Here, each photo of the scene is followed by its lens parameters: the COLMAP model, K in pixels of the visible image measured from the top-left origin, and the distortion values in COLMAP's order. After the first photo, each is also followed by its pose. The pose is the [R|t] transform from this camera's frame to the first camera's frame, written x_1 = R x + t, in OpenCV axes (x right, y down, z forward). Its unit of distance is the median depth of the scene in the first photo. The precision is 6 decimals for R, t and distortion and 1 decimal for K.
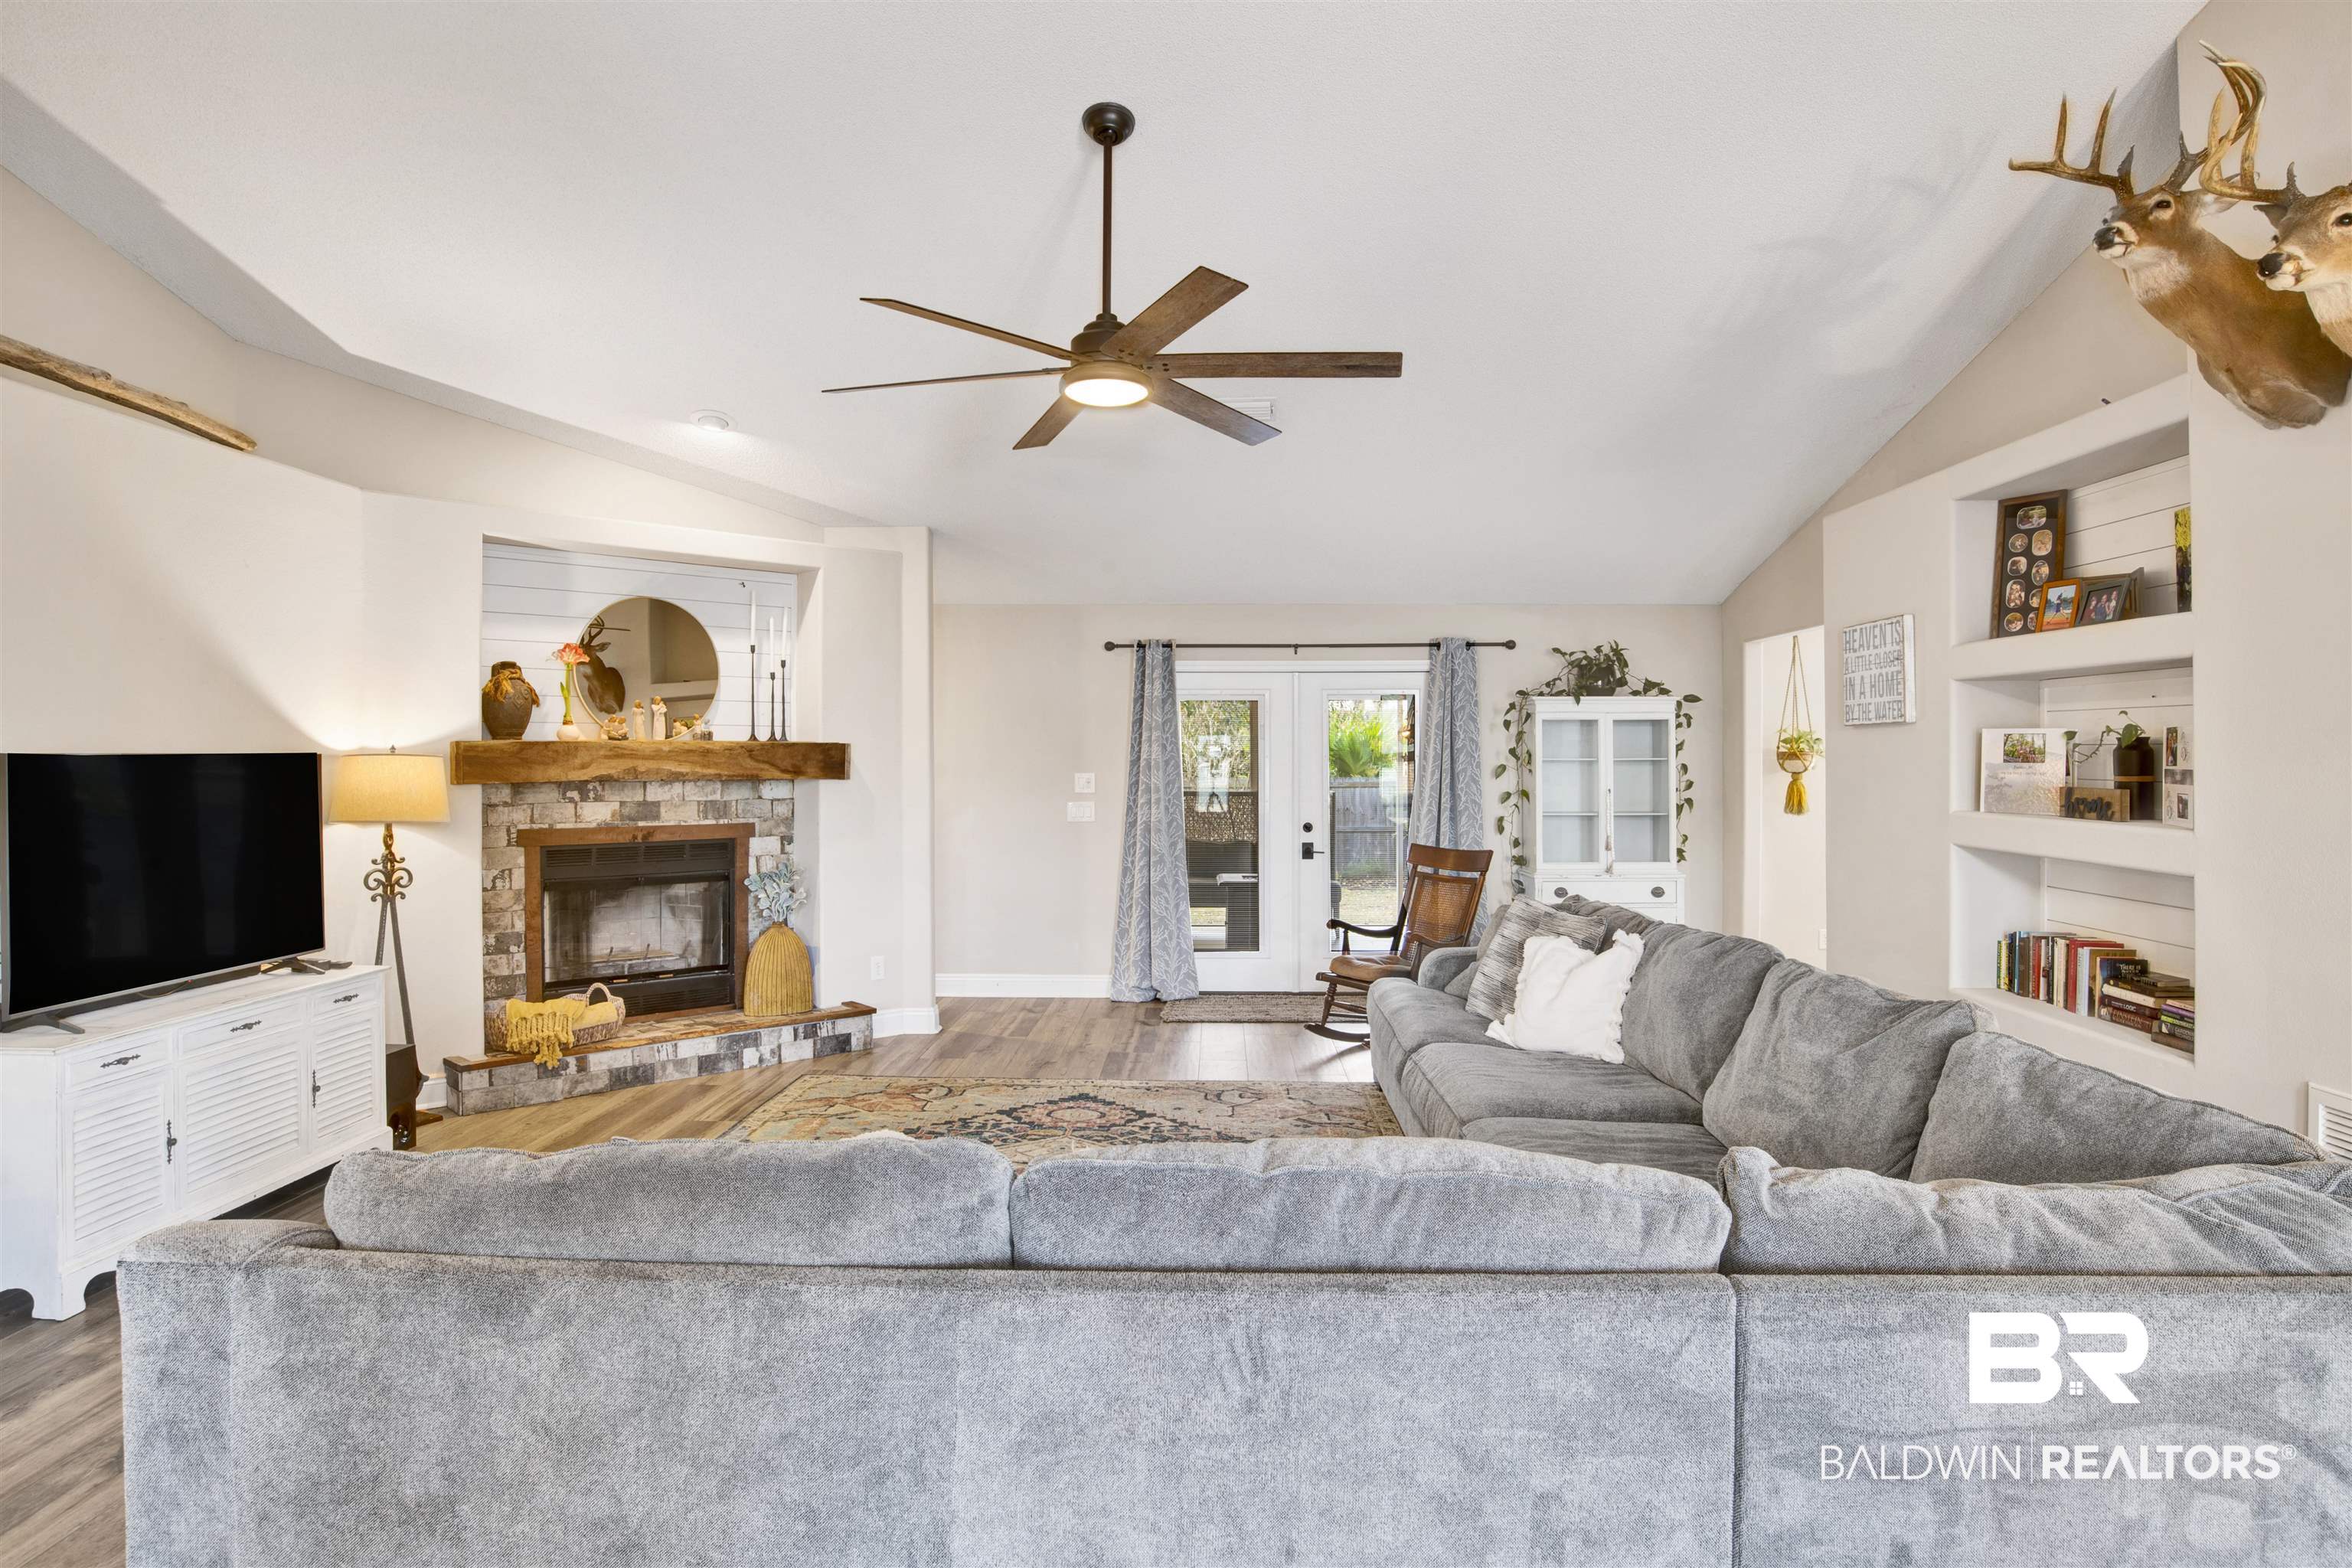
lens RADIAL K [[1283.5, 0, 1193.5], [0, 1283.5, 773.2], [0, 0, 1]] dist [-0.063541, 0.026216]
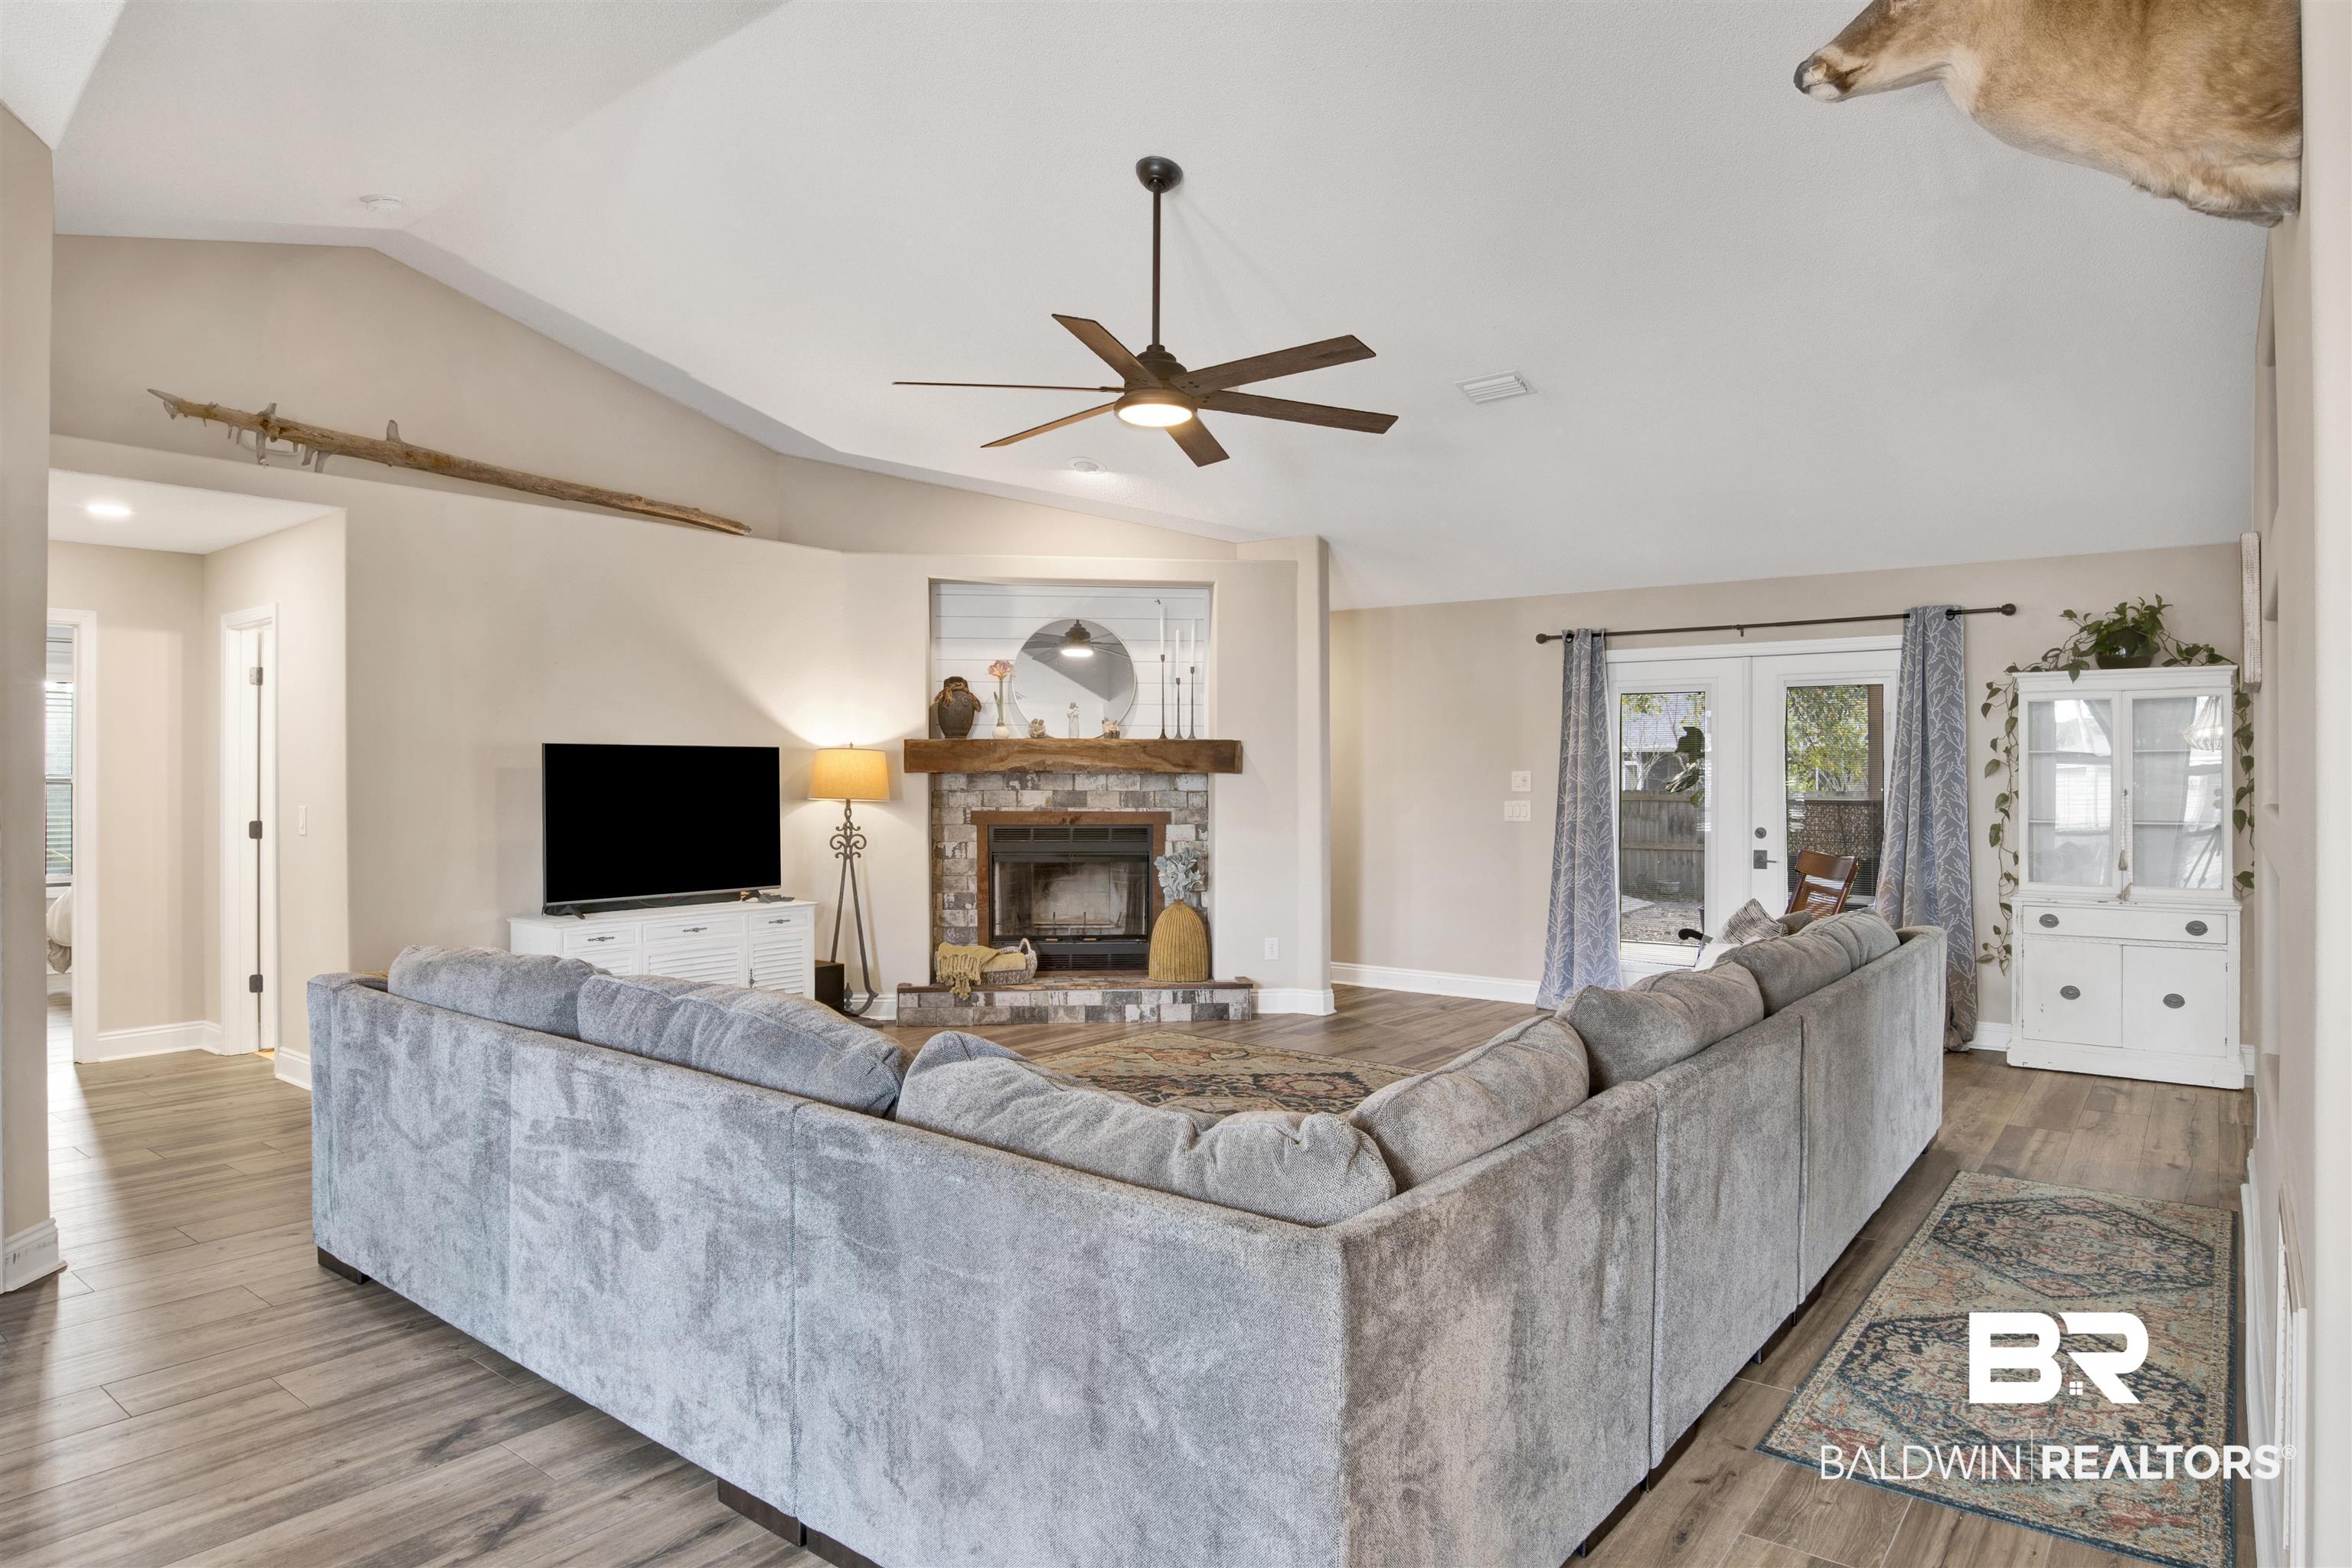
lens RADIAL K [[1364.0, 0, 1186.7], [0, 1364.0, 793.2], [0, 0, 1]] dist [-0.056594, -0.000147]
pose [[0.811308, 0.008084, -0.584563, 0.399707], [-0.007965, 0.999964, 0.002774, 0.020305], [0.584564, 0.002406, 0.811344, 0.026255]]
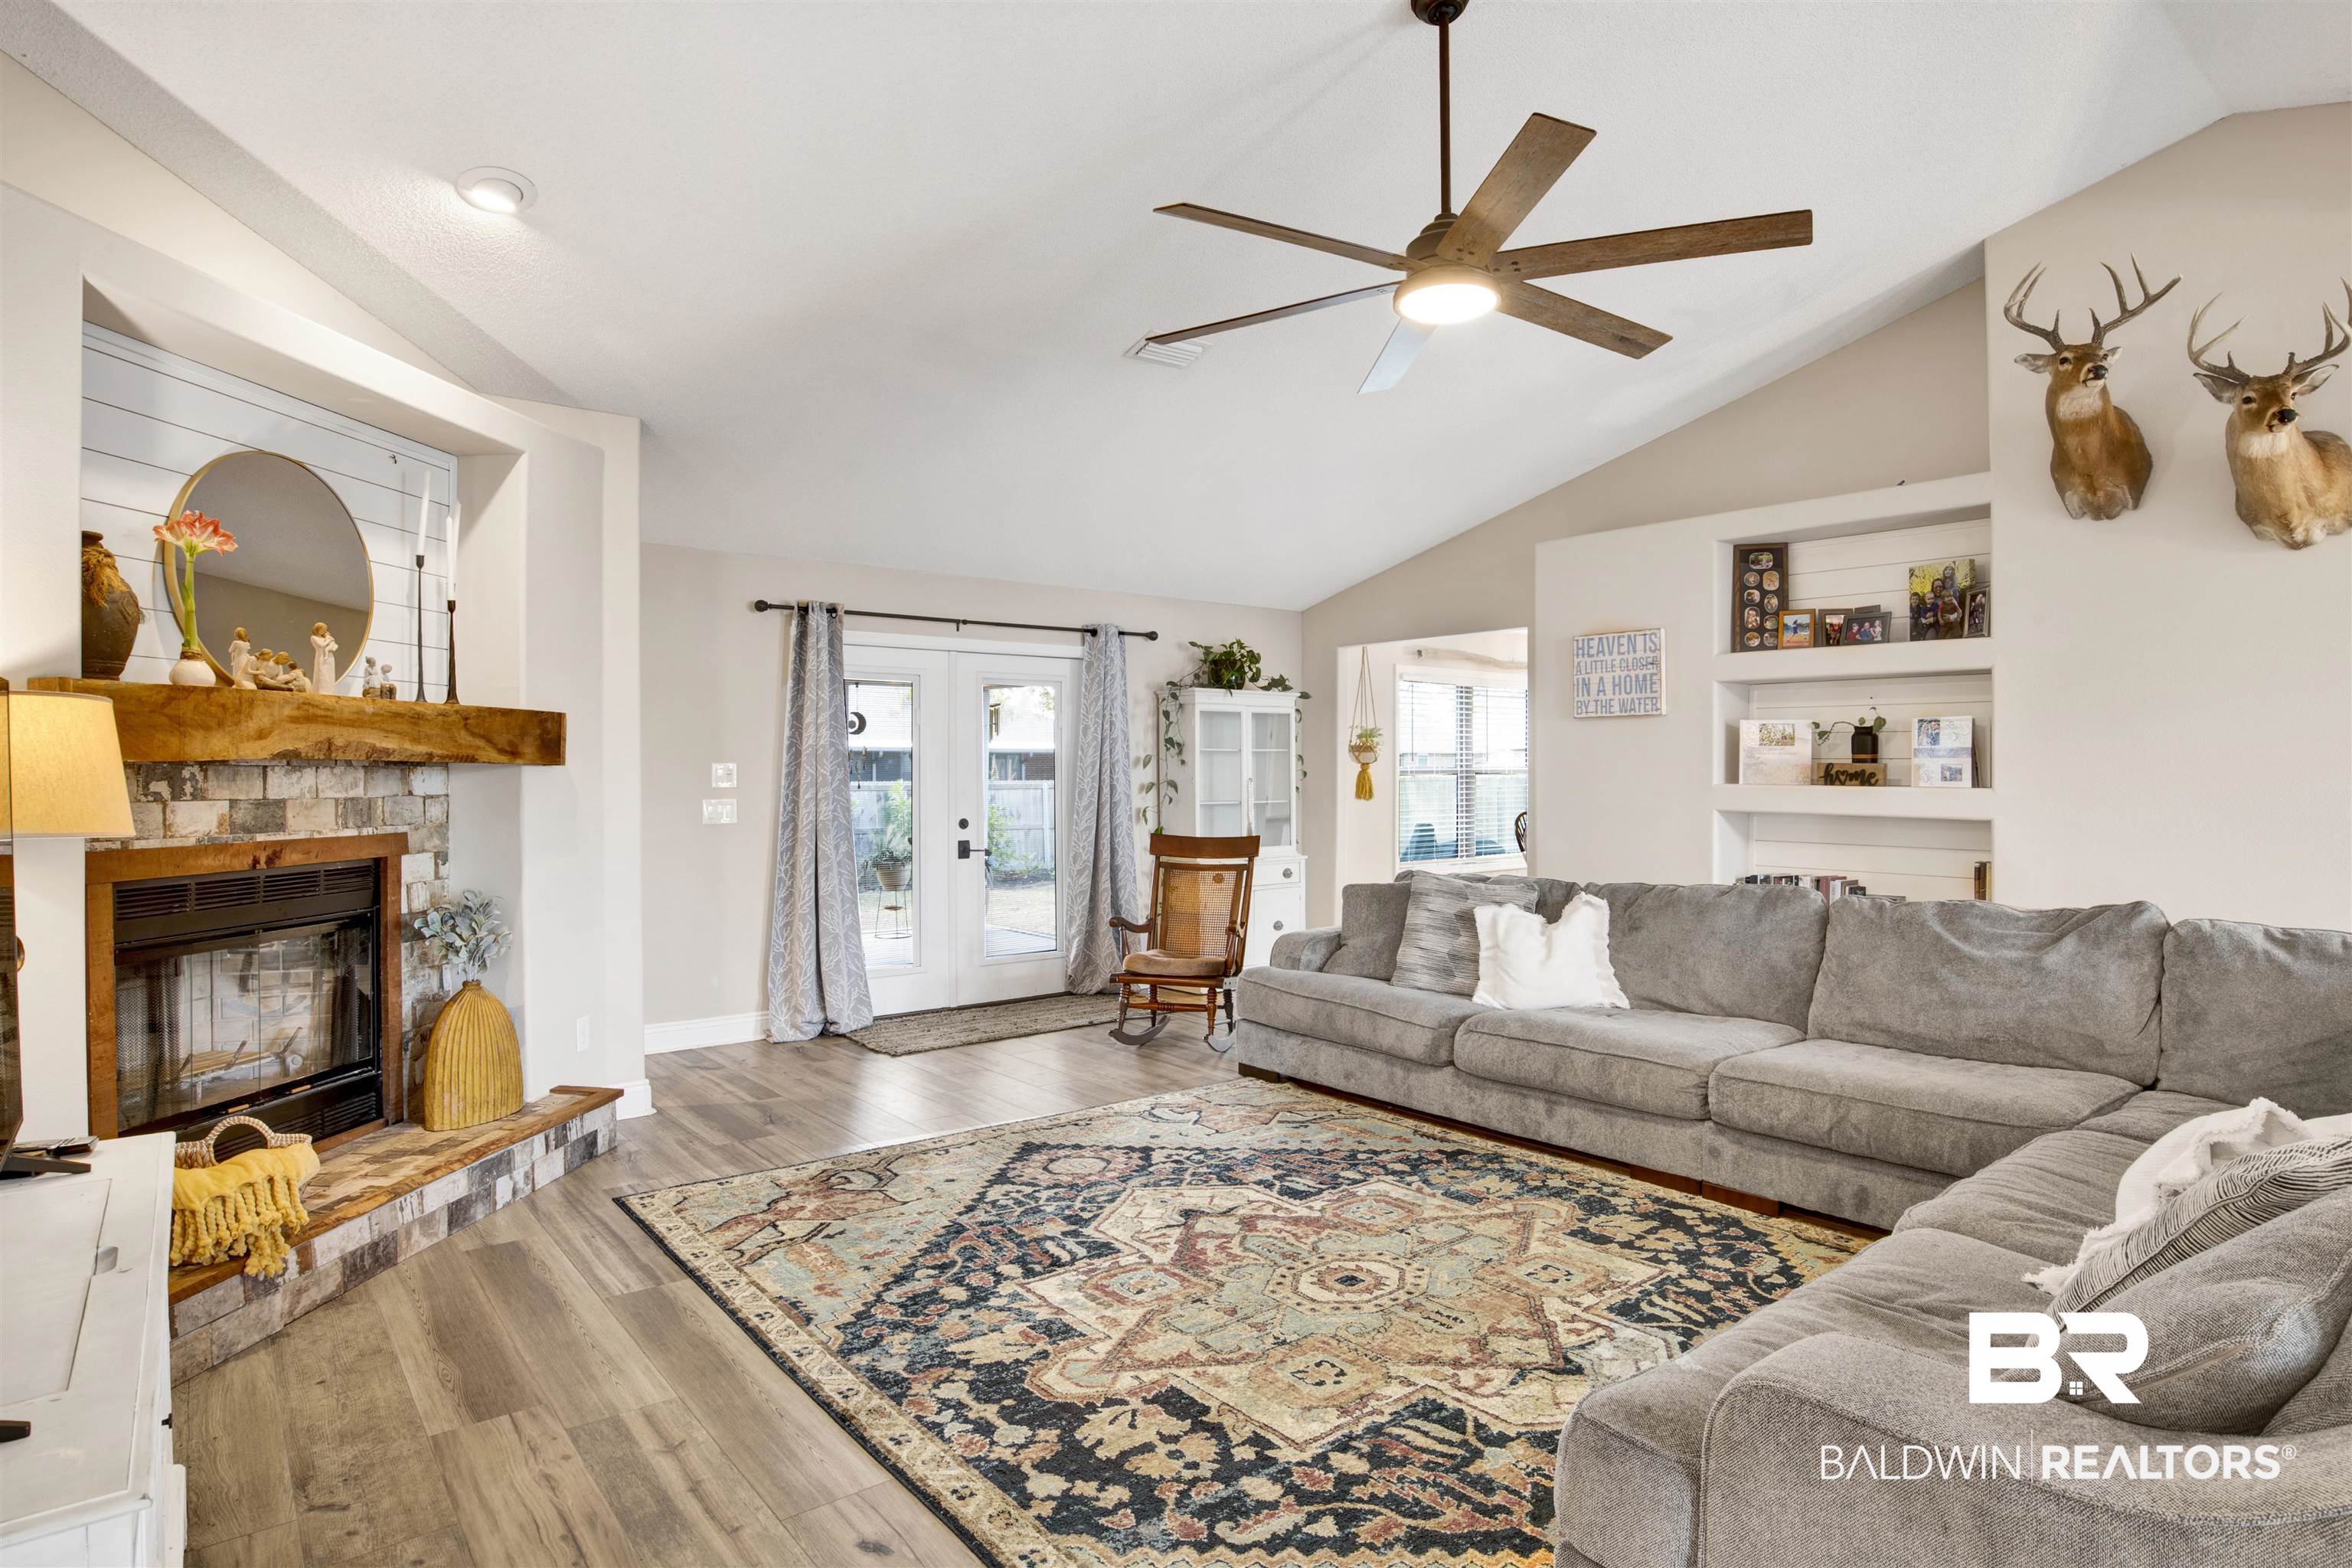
lens RADIAL K [[1253.2, 0, 1176.0], [0, 1253.2, 784.0], [0, 0, 1]] dist [-0.072118, 0.034907]
pose [[0.767402, -0.007844, 0.641118, -0.470077], [0.007599, 0.999966, 0.003138, 0.016436], [-0.641121, 0.002464, 0.767436, 0.292303]]
